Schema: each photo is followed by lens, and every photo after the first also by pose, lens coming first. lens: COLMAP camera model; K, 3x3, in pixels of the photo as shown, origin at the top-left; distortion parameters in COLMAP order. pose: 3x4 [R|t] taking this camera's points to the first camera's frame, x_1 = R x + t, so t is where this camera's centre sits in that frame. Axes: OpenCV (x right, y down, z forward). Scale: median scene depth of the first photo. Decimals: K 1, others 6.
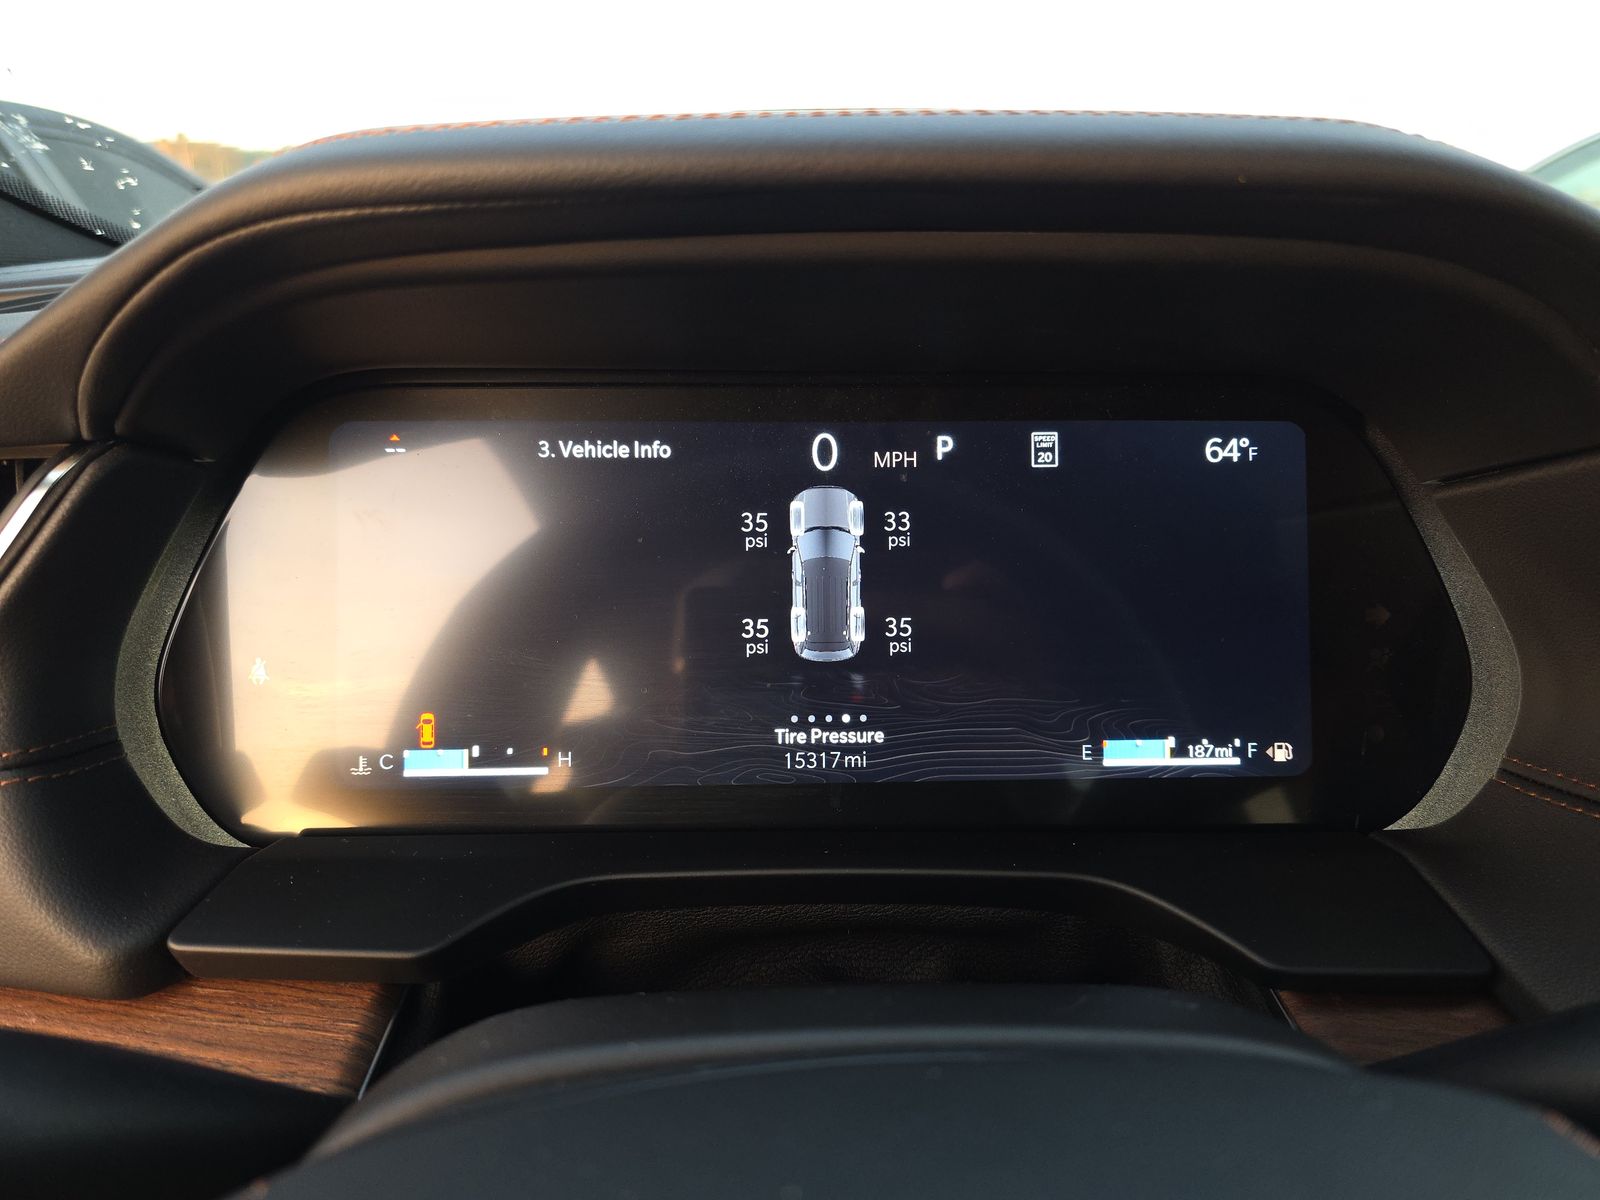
lens RADIAL K [[1090.5, 0, 805.9], [0, 1090.5, 598.5], [0, 0, 1]] dist [0.011739, -0.009642]
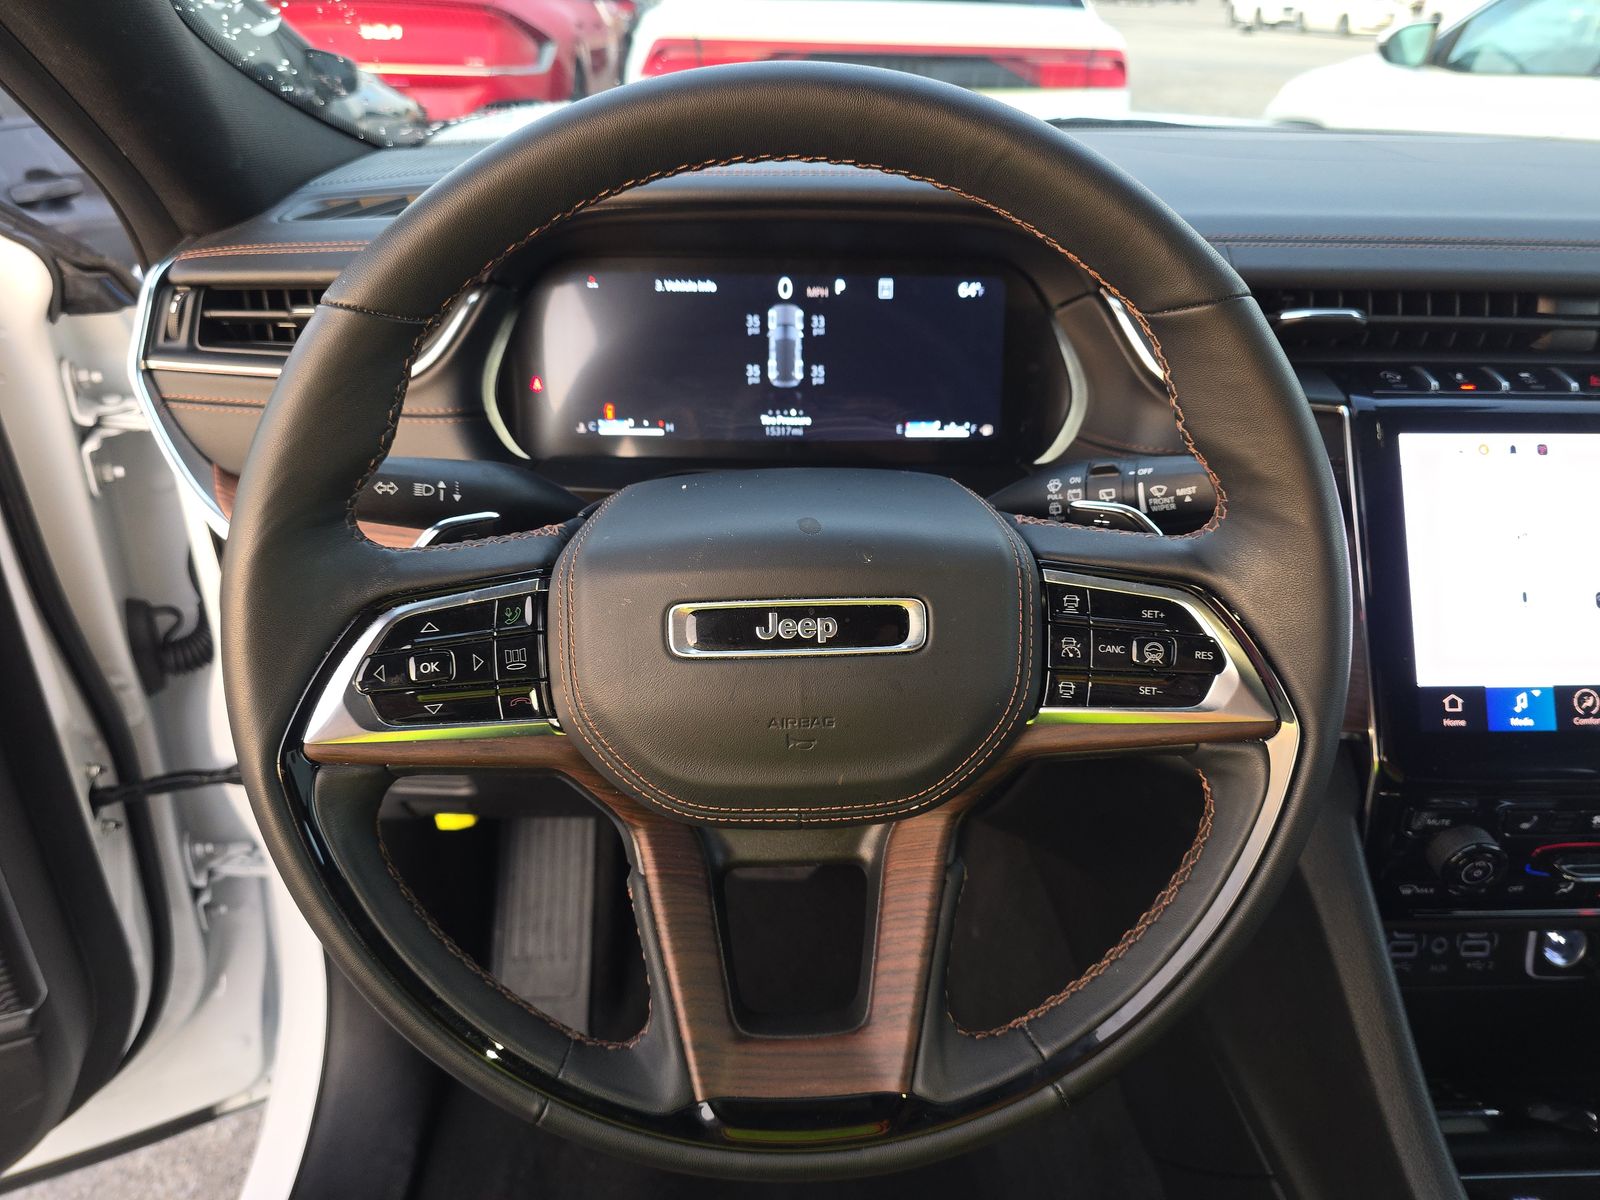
lens RADIAL K [[1090.5, 0, 799.0], [0, 1090.5, 601.1], [0, 0, 1]] dist [0.011739, -0.009642]
pose [[0.999624, 0.007934, 0.026230, -0.007015], [-0.012579, 0.983217, 0.182008, 0.083063], [-0.024345, -0.182270, 0.982947, -1.258502]]
